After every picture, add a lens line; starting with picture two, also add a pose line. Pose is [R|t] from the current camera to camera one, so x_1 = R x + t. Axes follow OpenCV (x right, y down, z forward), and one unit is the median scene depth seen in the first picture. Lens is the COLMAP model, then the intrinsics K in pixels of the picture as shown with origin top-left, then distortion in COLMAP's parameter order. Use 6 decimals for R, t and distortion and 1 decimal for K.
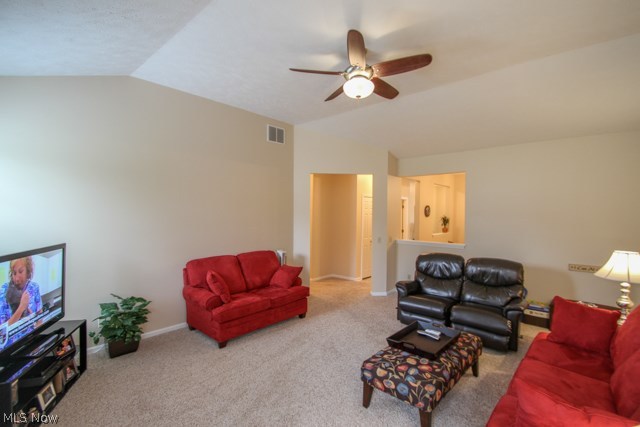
lens RADIAL K [[298.1, 0, 323.0], [0, 298.1, 213.3], [0, 0, 1]] dist [0.003145, -0.005733]
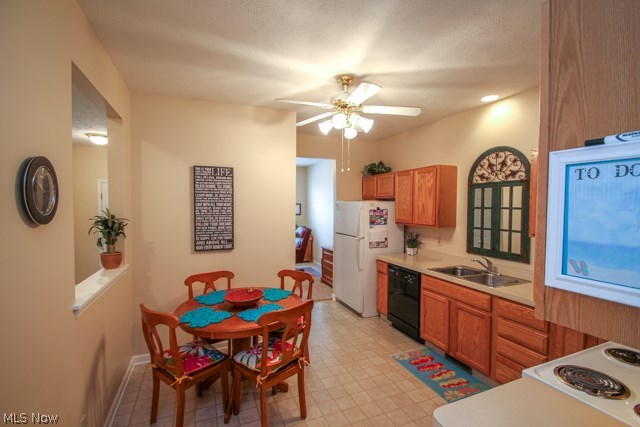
lens RADIAL K [[298.1, 0, 319.7], [0, 298.1, 215.7], [0, 0, 1]] dist [0.003145, -0.005733]
pose [[0.433629, -0.033049, 0.900485, 0.229782], [0.001491, 0.999352, 0.035960, 0.001515], [-0.901090, -0.014250, 0.433397, 0.678963]]
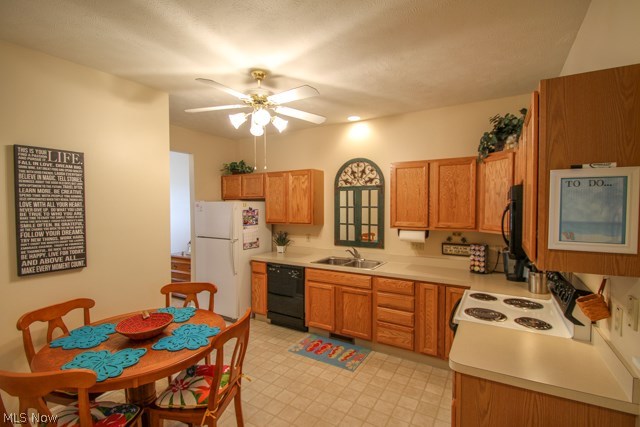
lens RADIAL K [[298.1, 0, 323.8], [0, 298.1, 215.5], [0, 0, 1]] dist [0.003145, -0.005733]
pose [[-0.193256, -0.031656, 0.980637, 0.214696], [0.005929, 0.999423, 0.033431, 0.003054], [-0.981130, 0.012275, -0.192957, 0.788819]]
